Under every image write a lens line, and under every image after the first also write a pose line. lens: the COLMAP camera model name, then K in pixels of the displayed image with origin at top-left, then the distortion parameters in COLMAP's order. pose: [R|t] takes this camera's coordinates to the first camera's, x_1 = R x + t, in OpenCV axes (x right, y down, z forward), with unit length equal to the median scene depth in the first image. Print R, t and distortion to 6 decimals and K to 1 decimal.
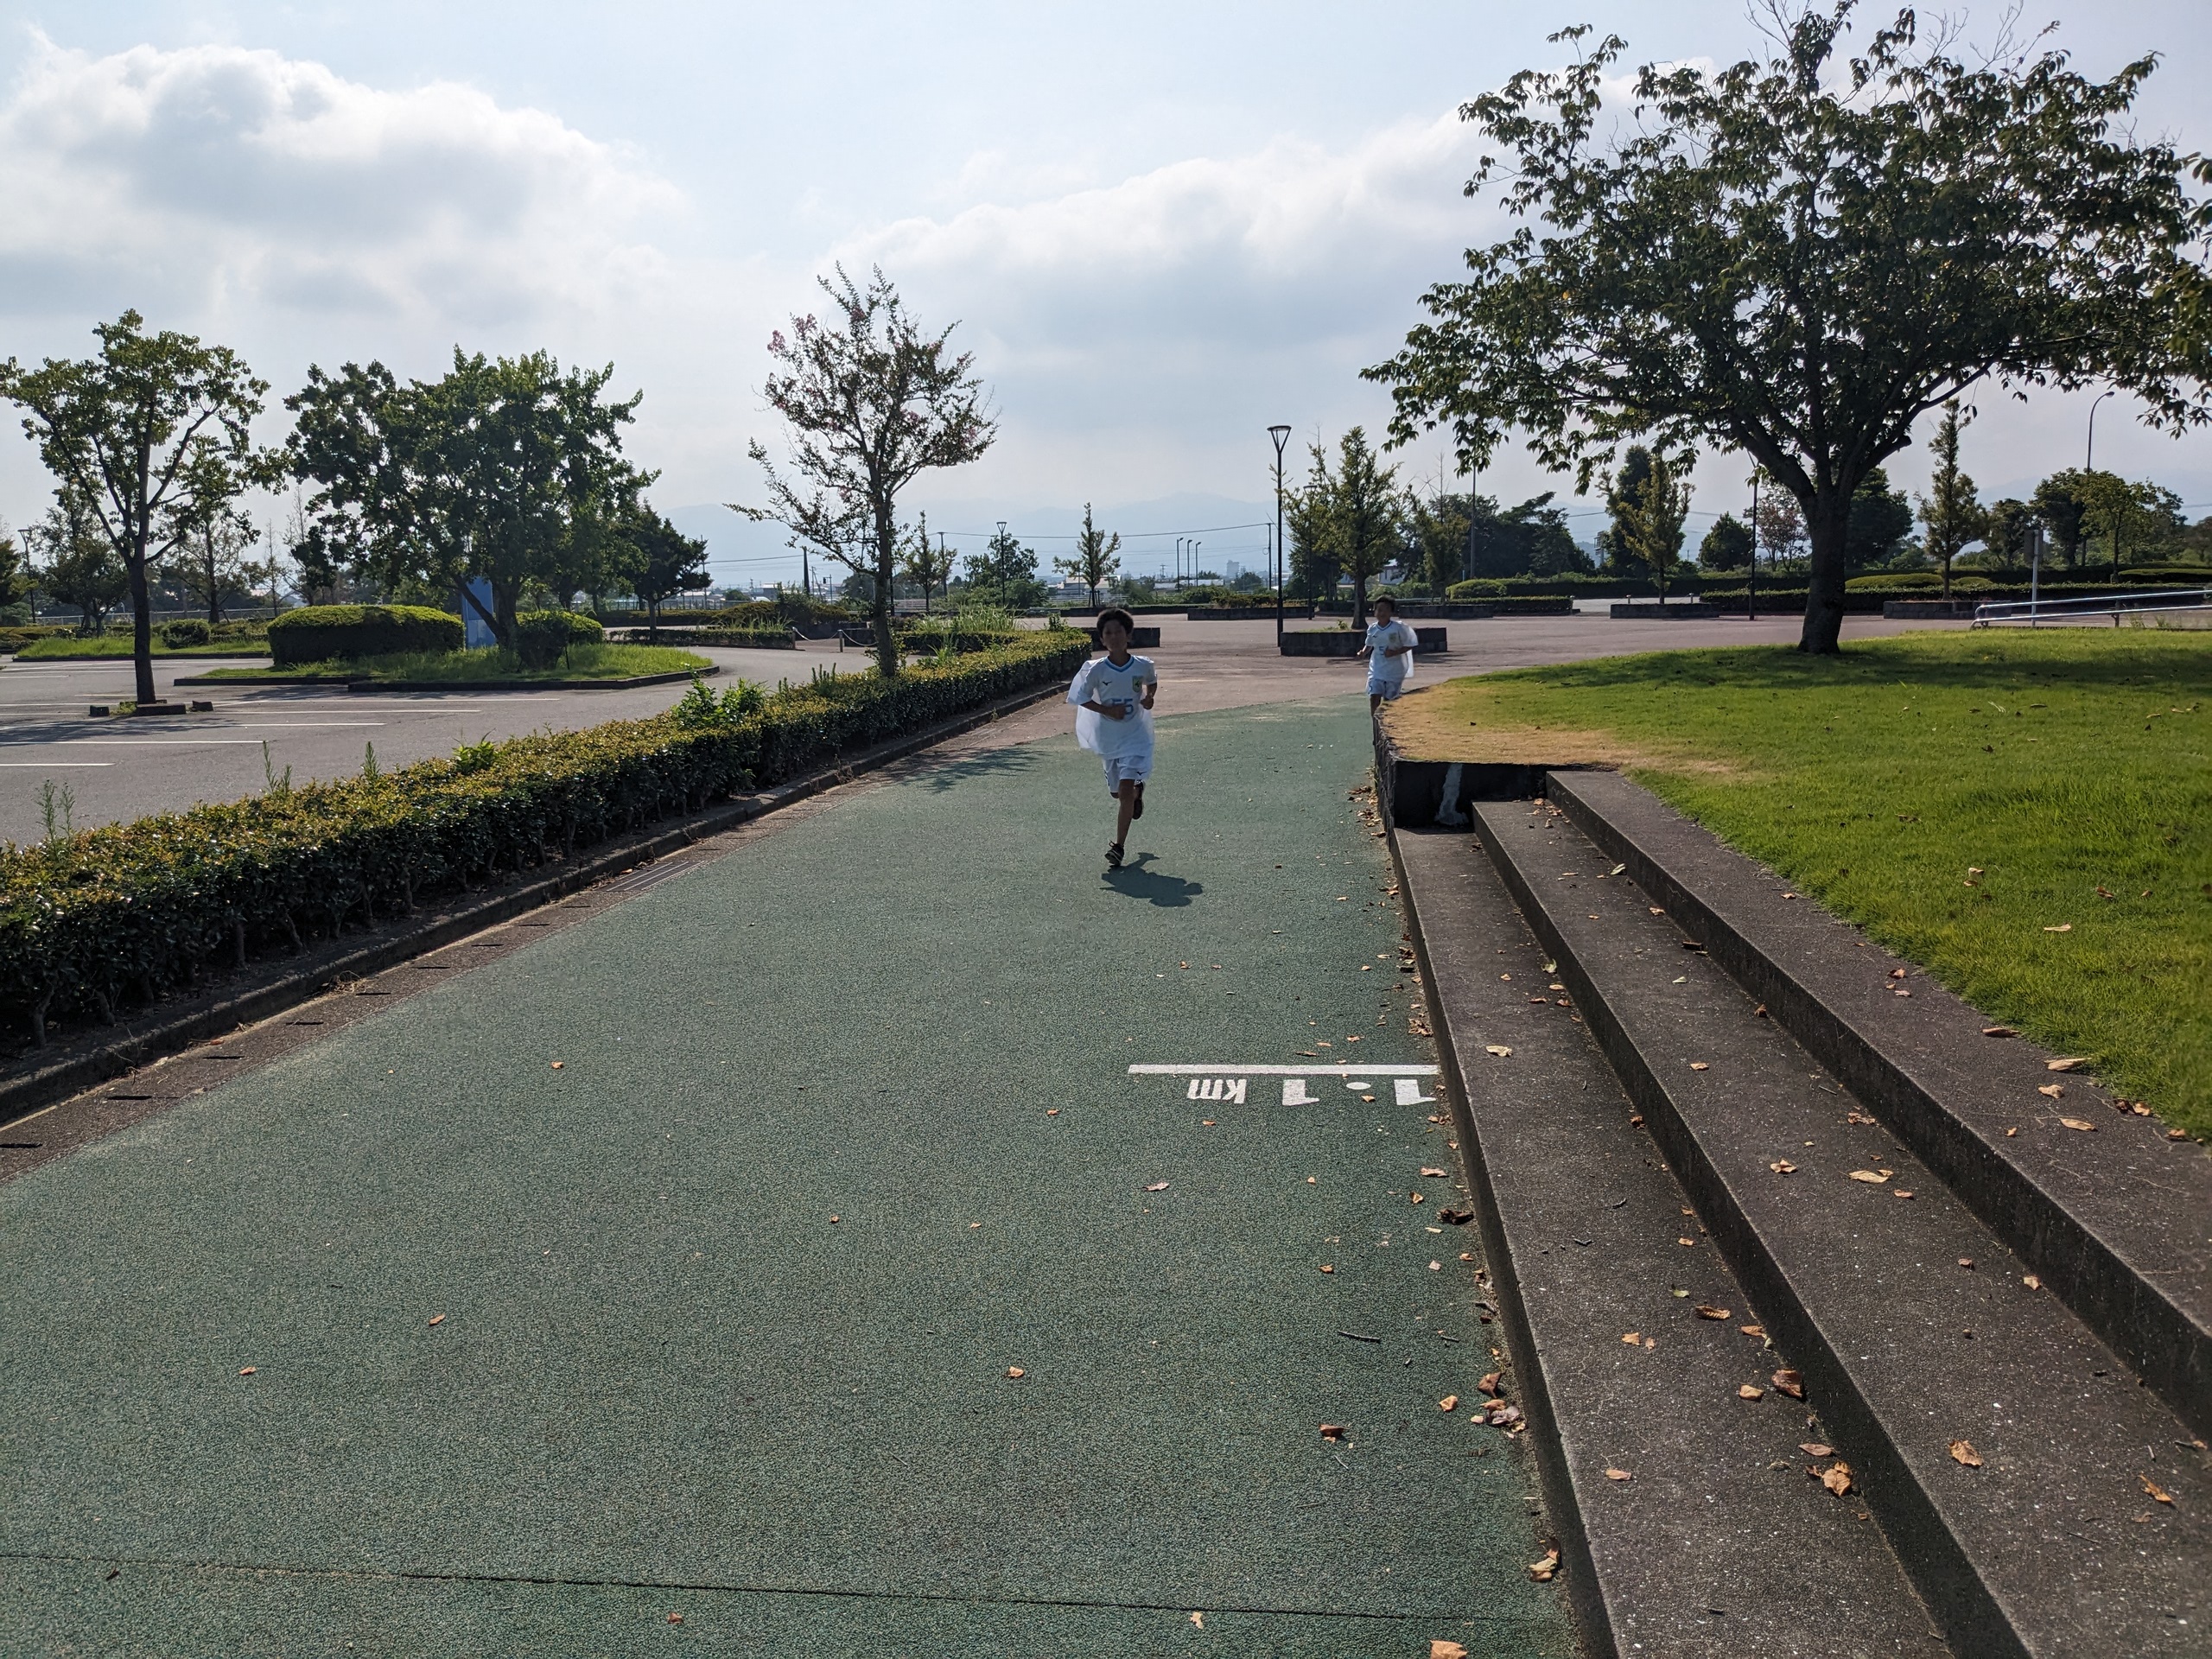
lens RADIAL K [[1789.9, 0, 1045.0], [0, 1789.9, 869.0], [0, 0, 1]] dist [0.040446, -0.086415]
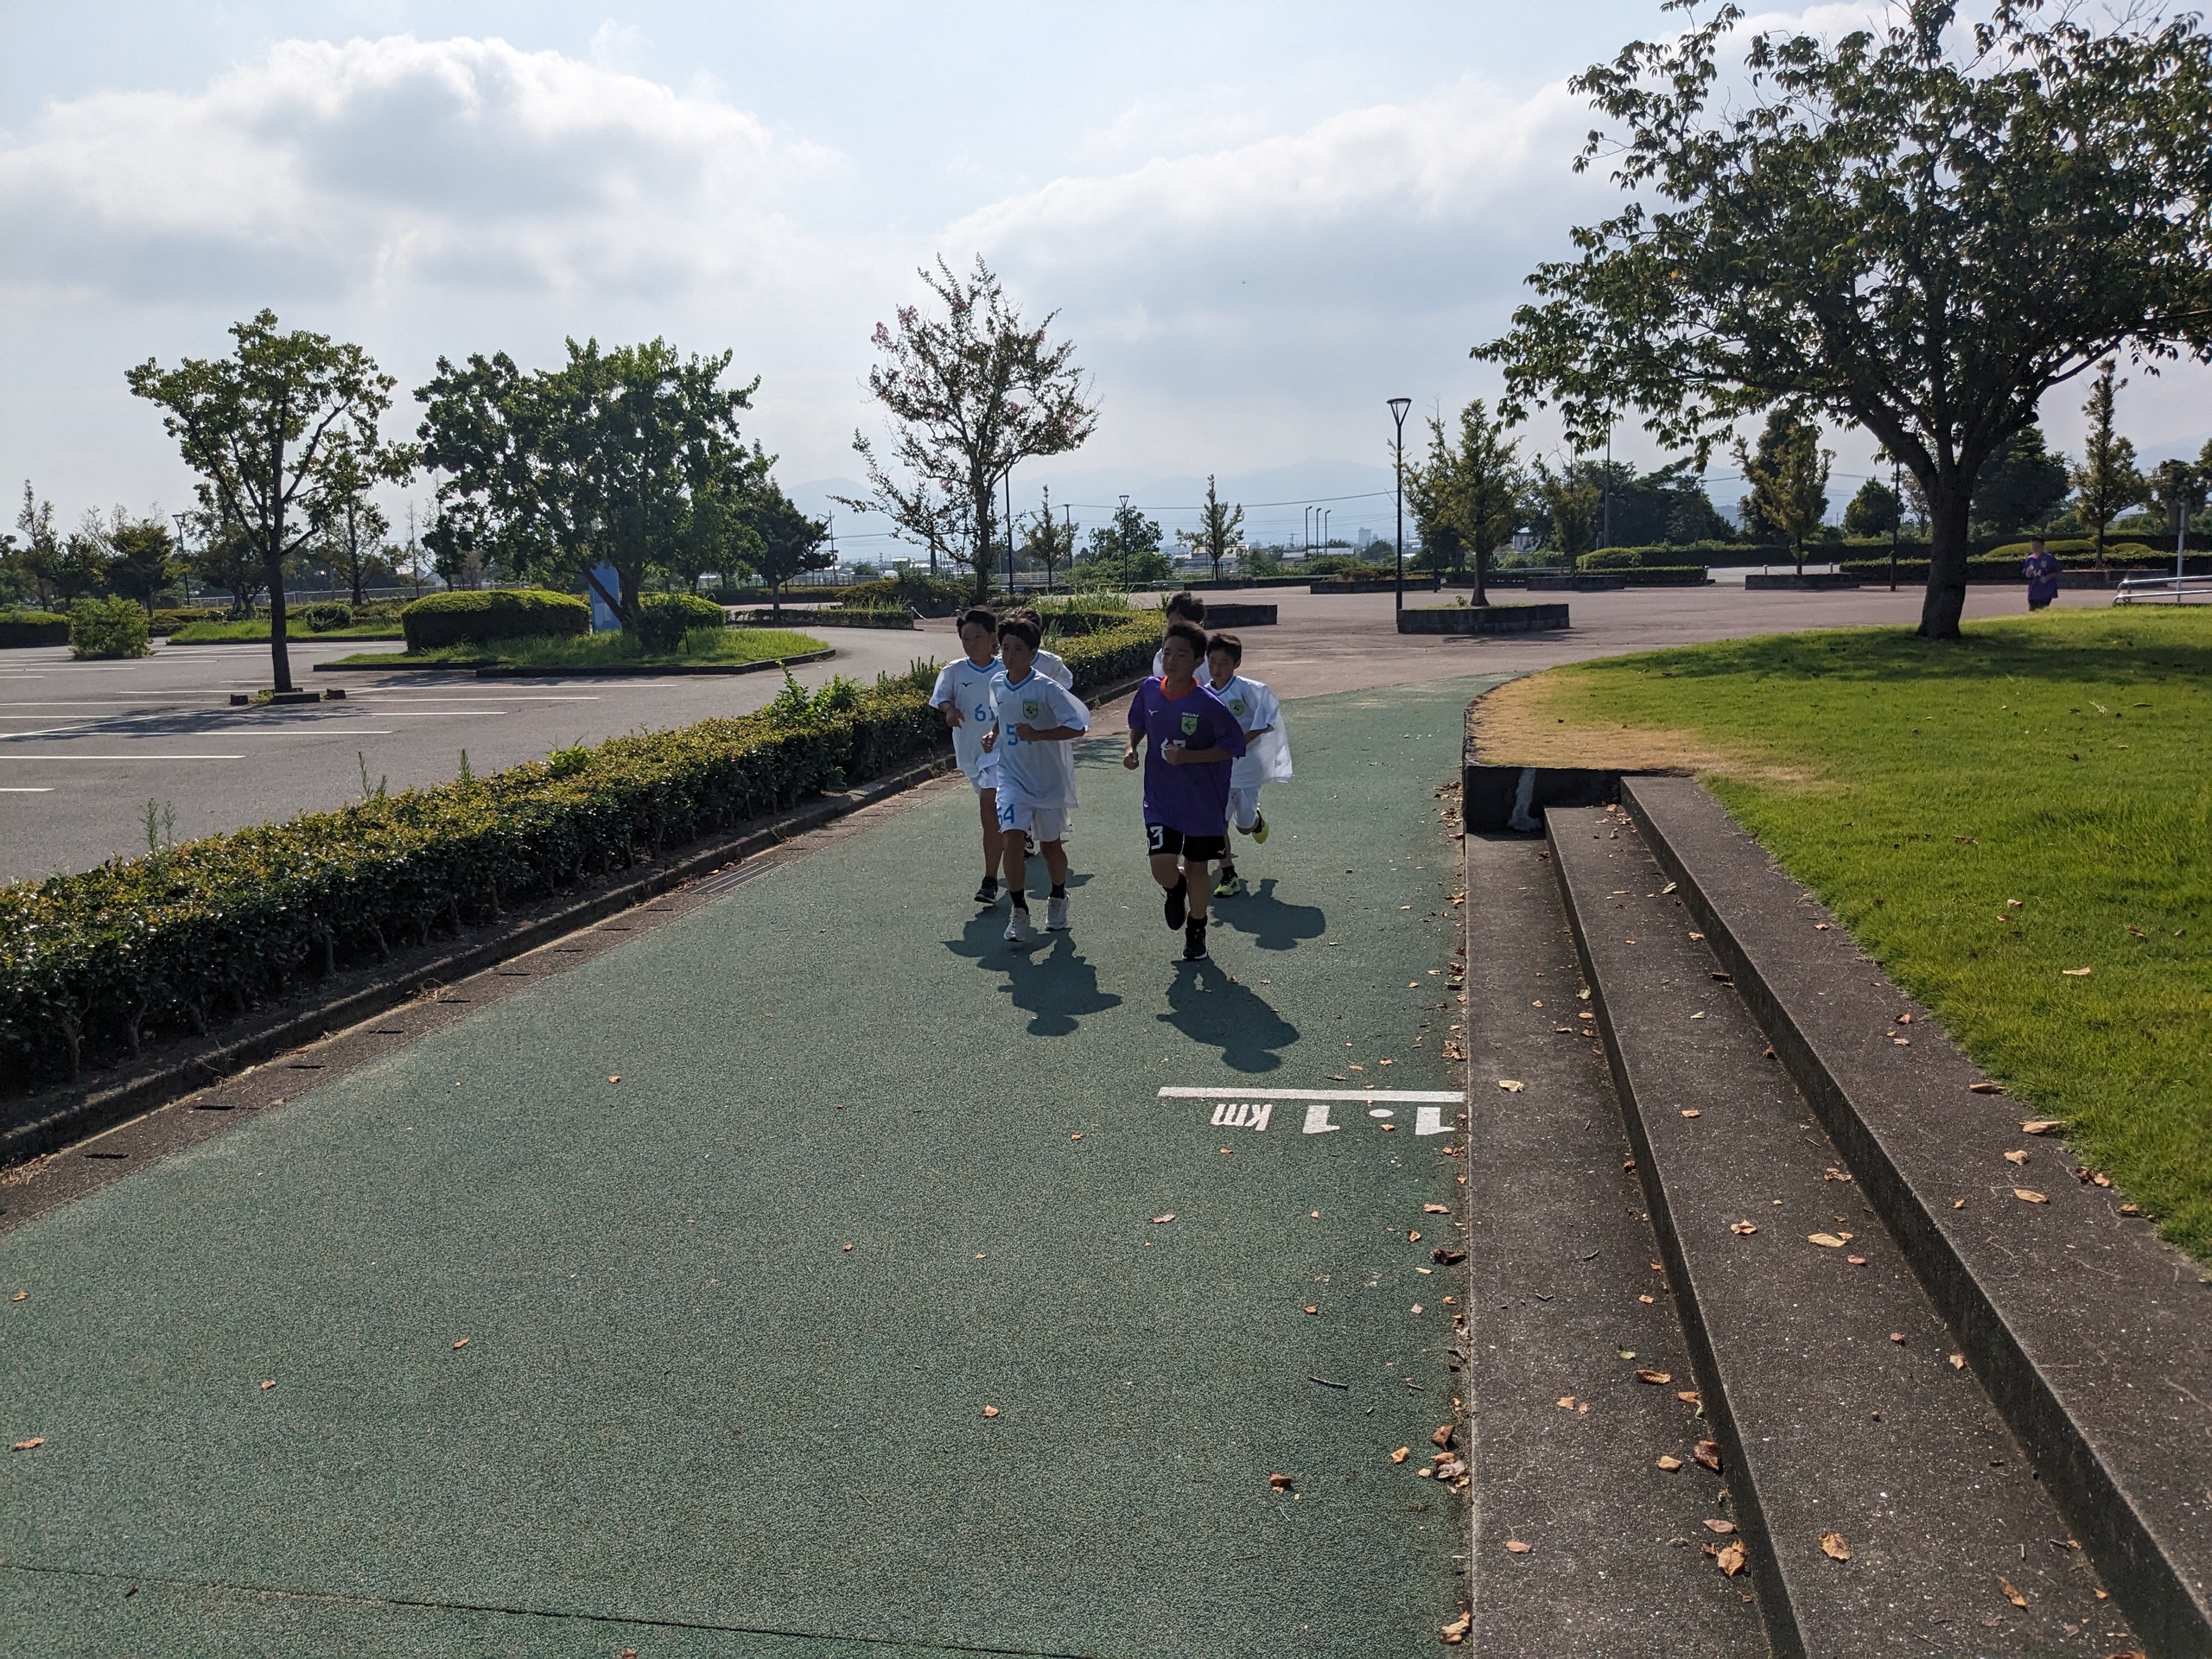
lens RADIAL K [[1790.2, 0, 1049.2], [0, 1790.2, 876.6], [0, 0, 1]] dist [0.041869, -0.090818]
pose [[0.997652, 0.001857, -0.068456, 0.015399], [-0.000516, 0.999808, 0.019606, -0.008748], [0.068479, -0.019525, 0.997461, -0.005291]]
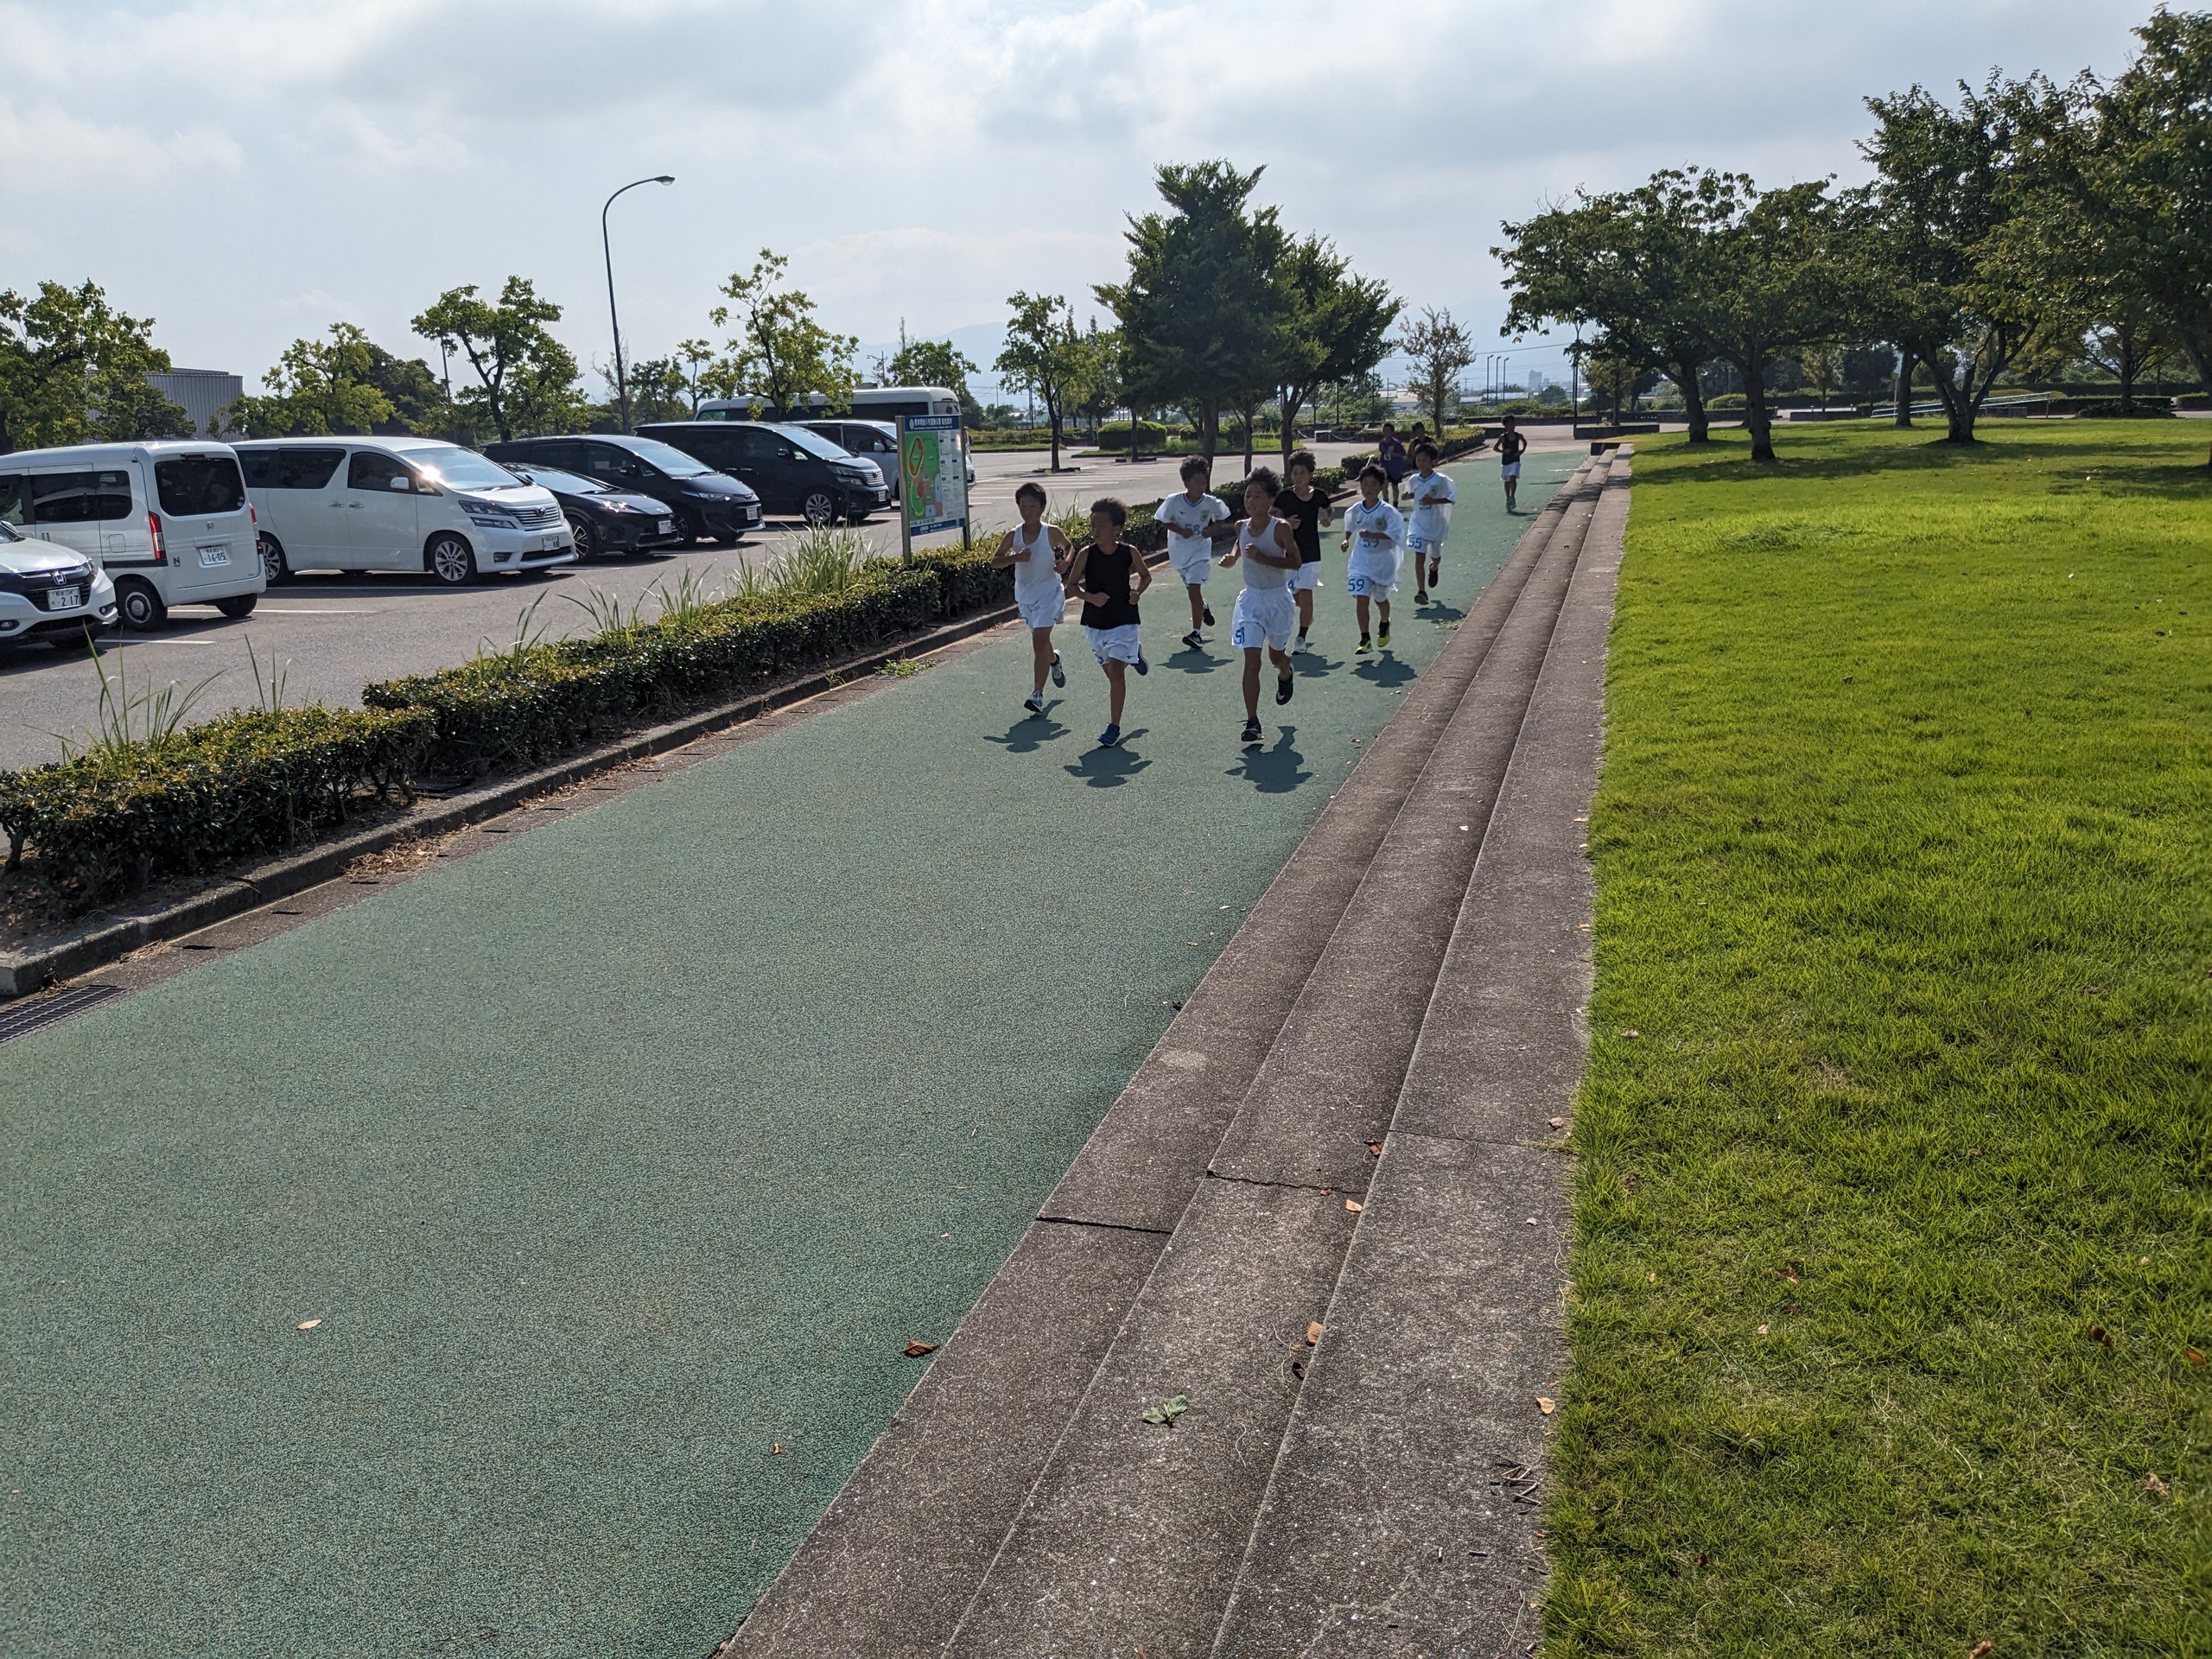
lens RADIAL K [[1769.3, 0, 1042.7], [0, 1769.3, 824.8], [0, 0, 1]] dist [0.044483, -0.077184]
pose [[0.987024, 0.023072, -0.158904, -0.259639], [-0.010937, 0.996985, 0.076822, 0.329358], [0.160197, -0.074087, 0.984301, -2.171185]]
